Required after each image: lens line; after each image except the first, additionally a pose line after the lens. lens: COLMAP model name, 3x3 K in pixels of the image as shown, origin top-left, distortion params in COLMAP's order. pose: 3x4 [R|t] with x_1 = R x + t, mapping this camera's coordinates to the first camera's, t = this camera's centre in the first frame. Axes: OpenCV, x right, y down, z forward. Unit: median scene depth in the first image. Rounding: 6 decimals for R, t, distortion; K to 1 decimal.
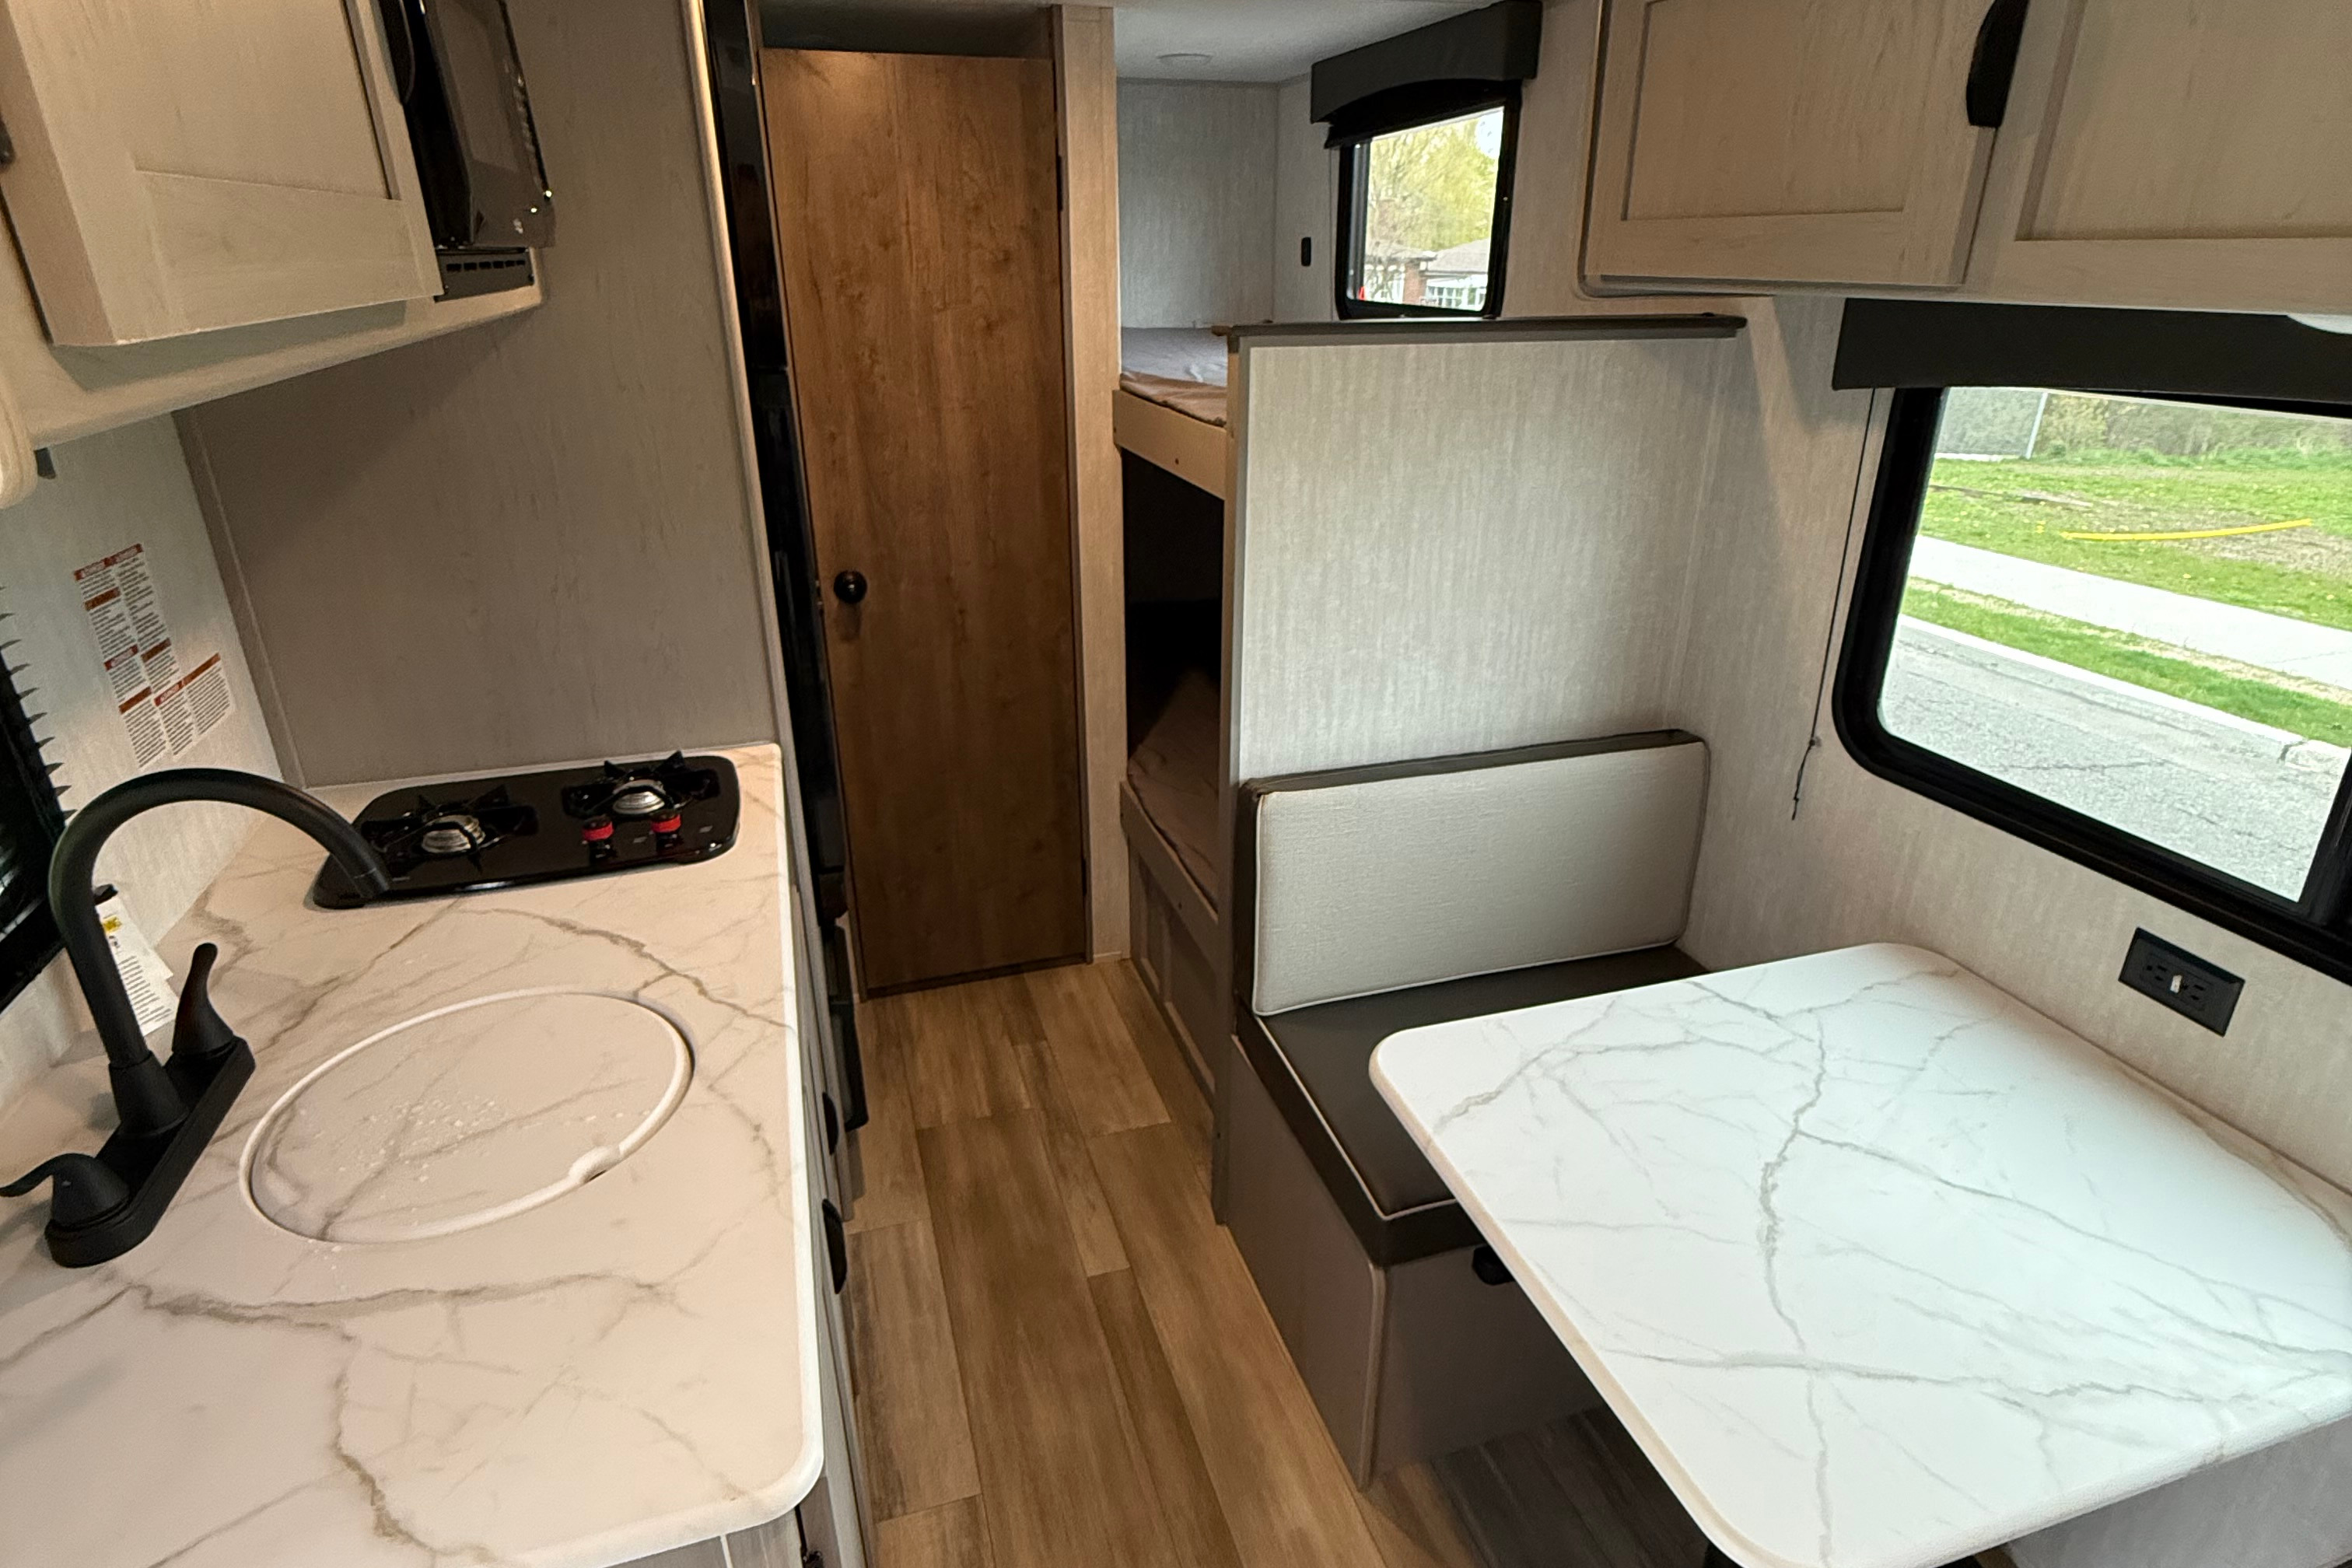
lens RADIAL K [[1247.7, 0, 1176.9], [0, 1247.7, 770.6], [0, 0, 1]] dist [-0.001094, 0.000198]
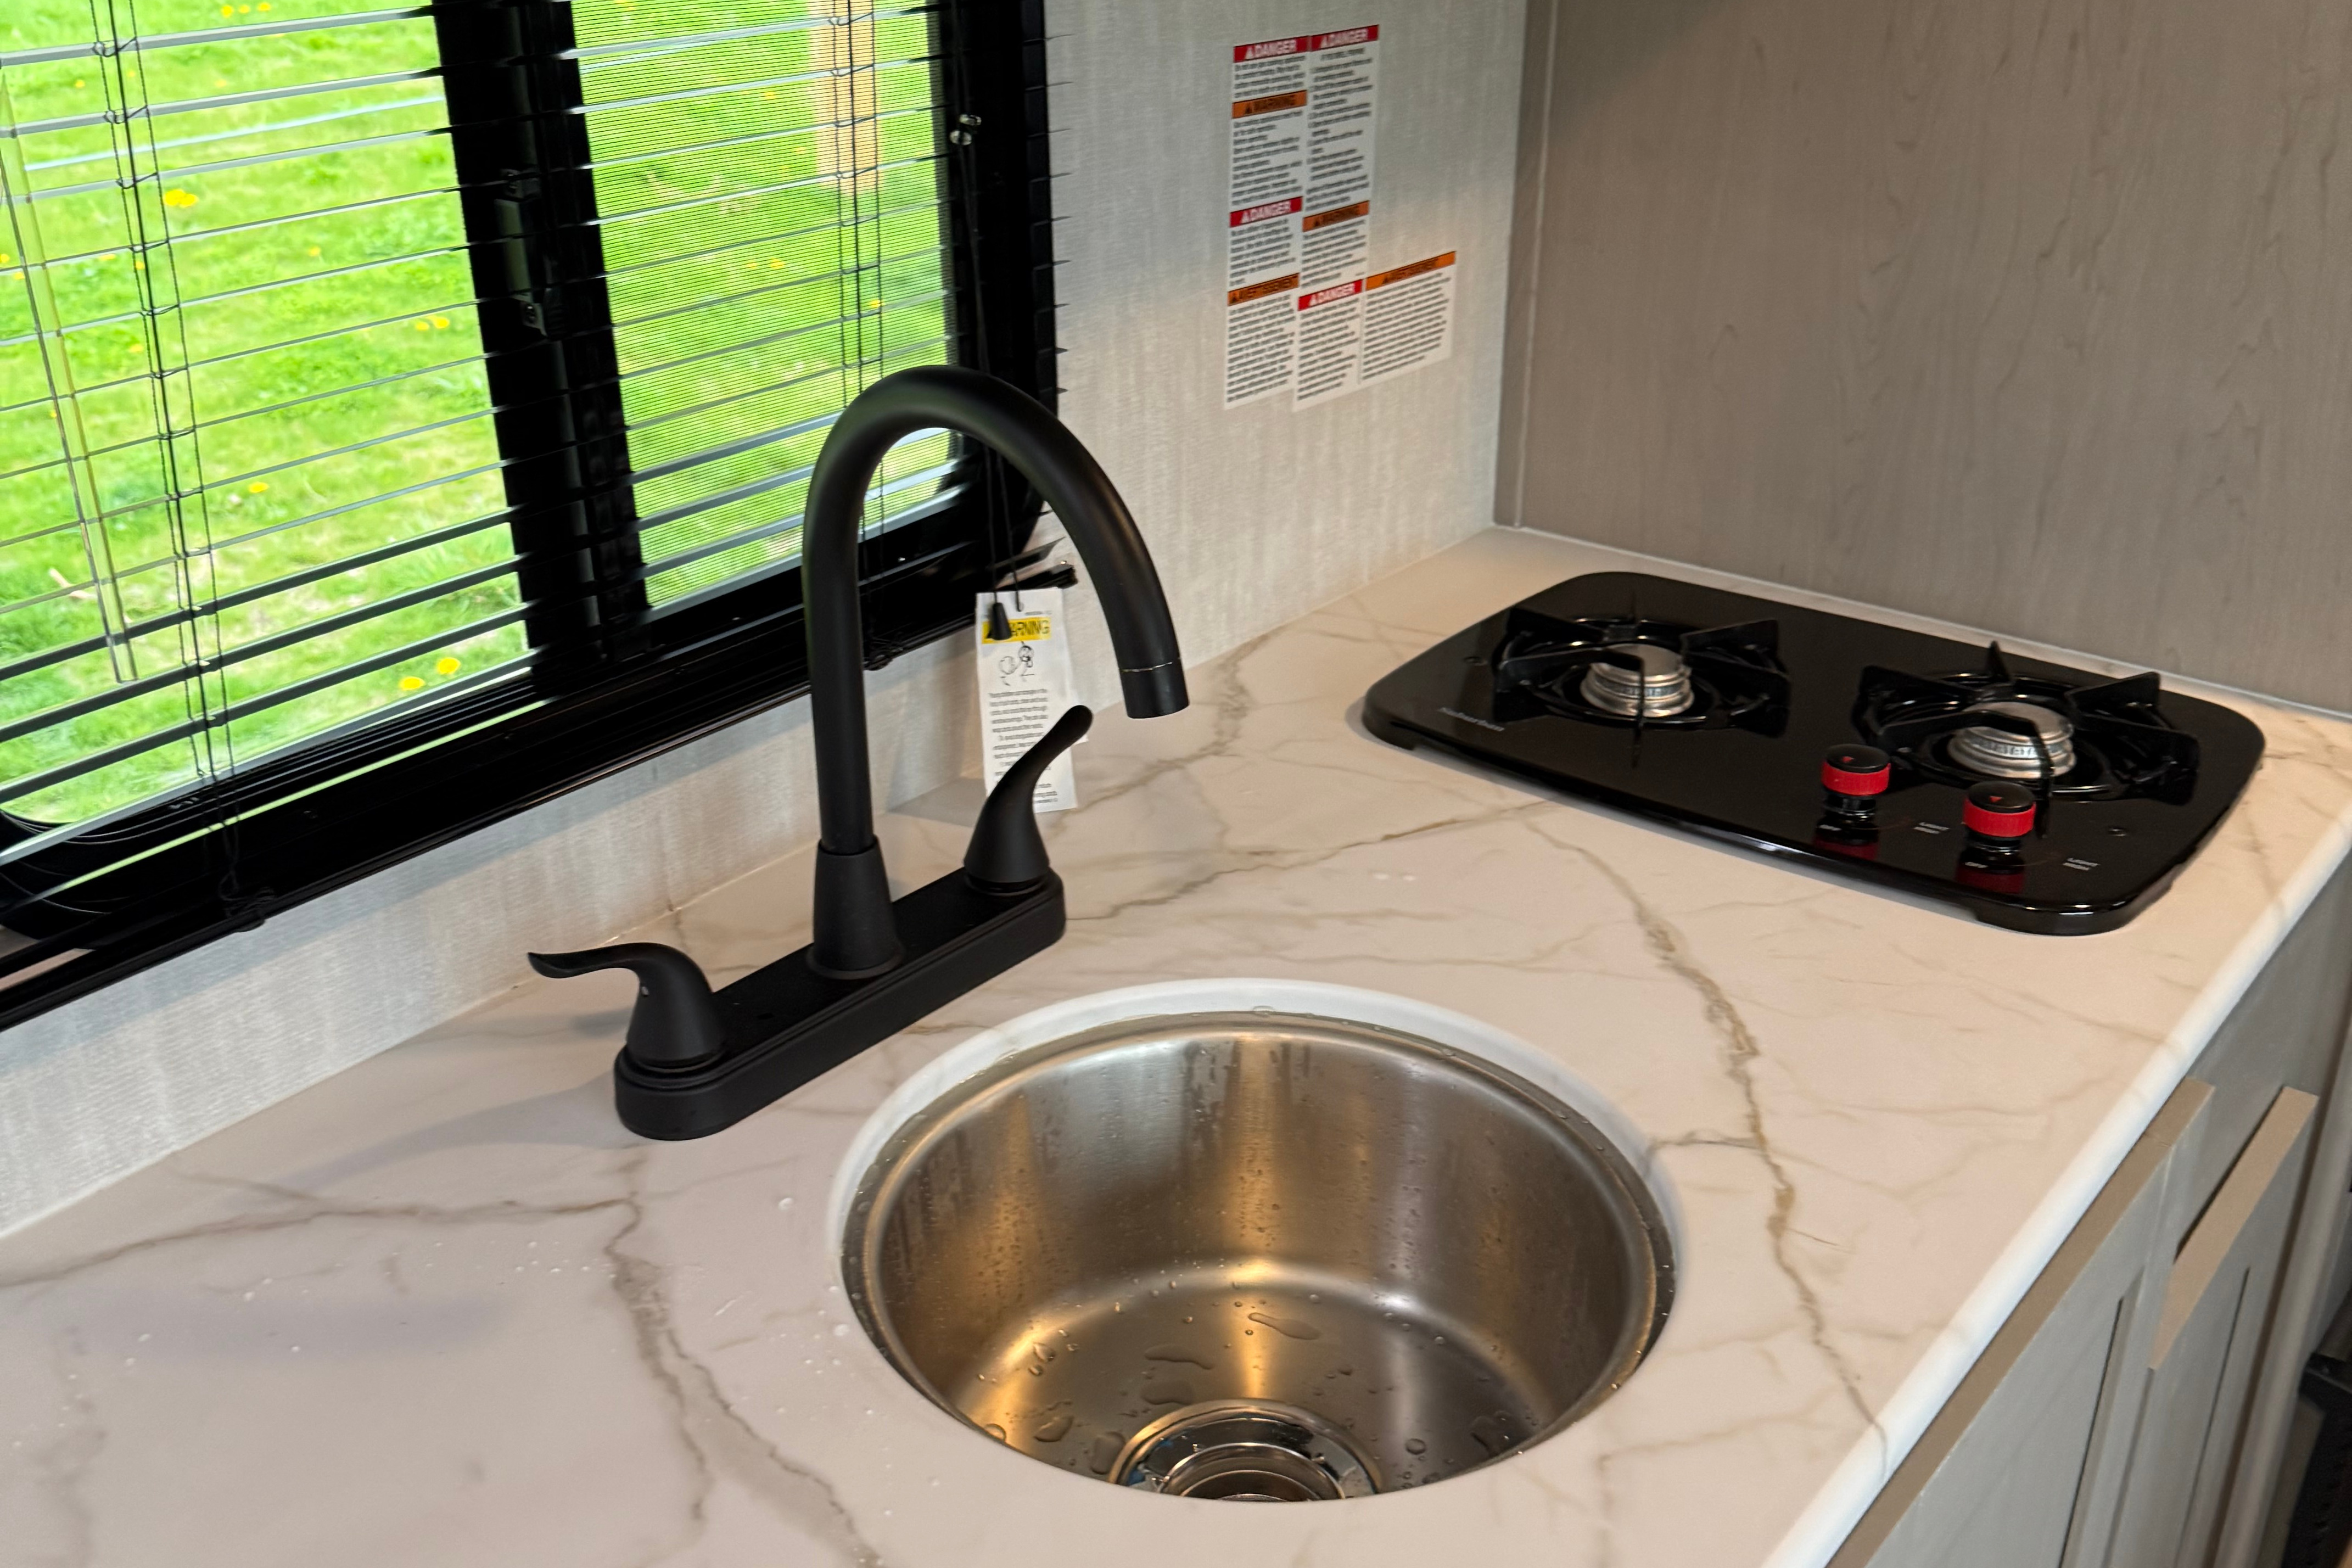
lens RADIAL K [[2191.3, 0, 1155.4], [0, 2191.3, 767.8], [0, 0, 1]] dist [0.180997, -0.431584]
pose [[0.547552, 0.350058, -0.760030, 0.005879], [-0.317403, 0.927297, 0.198431, -0.027471], [0.774236, 0.132584, 0.618854, 0.252074]]
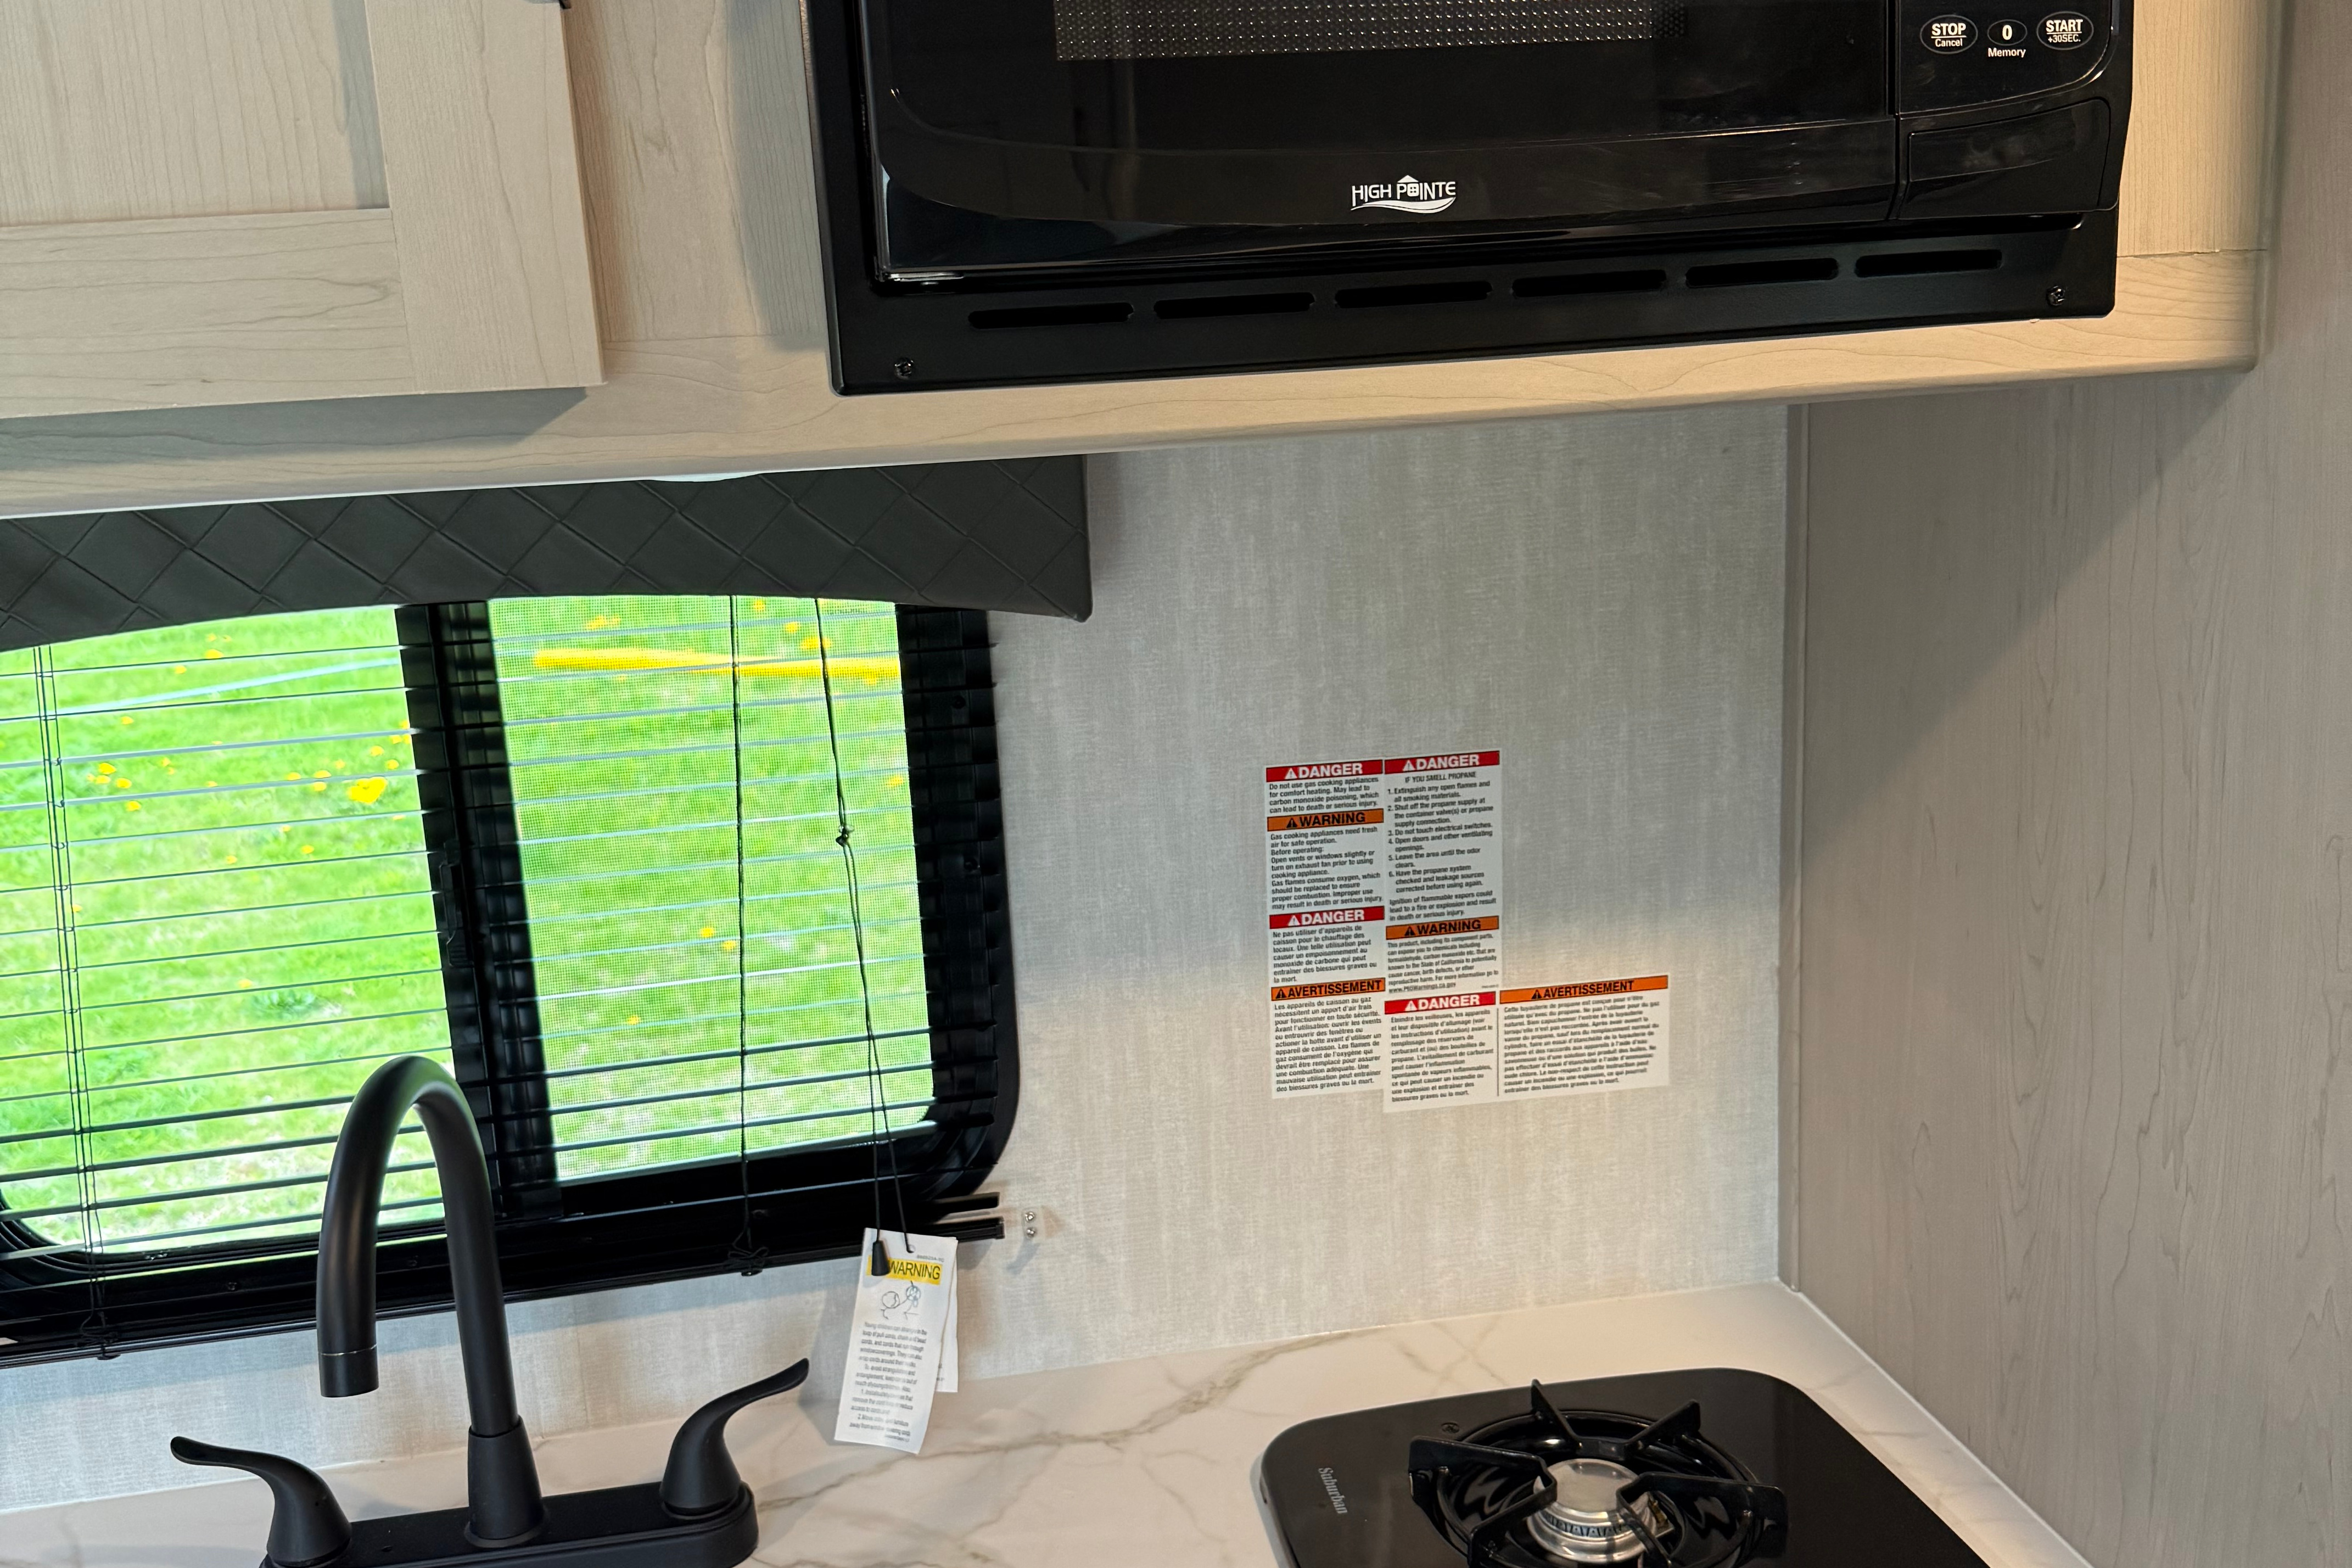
lens RADIAL K [[2183.2, 0, 1162.7], [0, 2183.2, 781.6], [0, 0, 1]] dist [0.188155, -0.416075]
pose [[-0.121764, 0.226722, -0.966318, 0.114528], [-0.337758, 0.905996, 0.255129, -0.280898], [0.933324, 0.357447, -0.033740, 0.676352]]
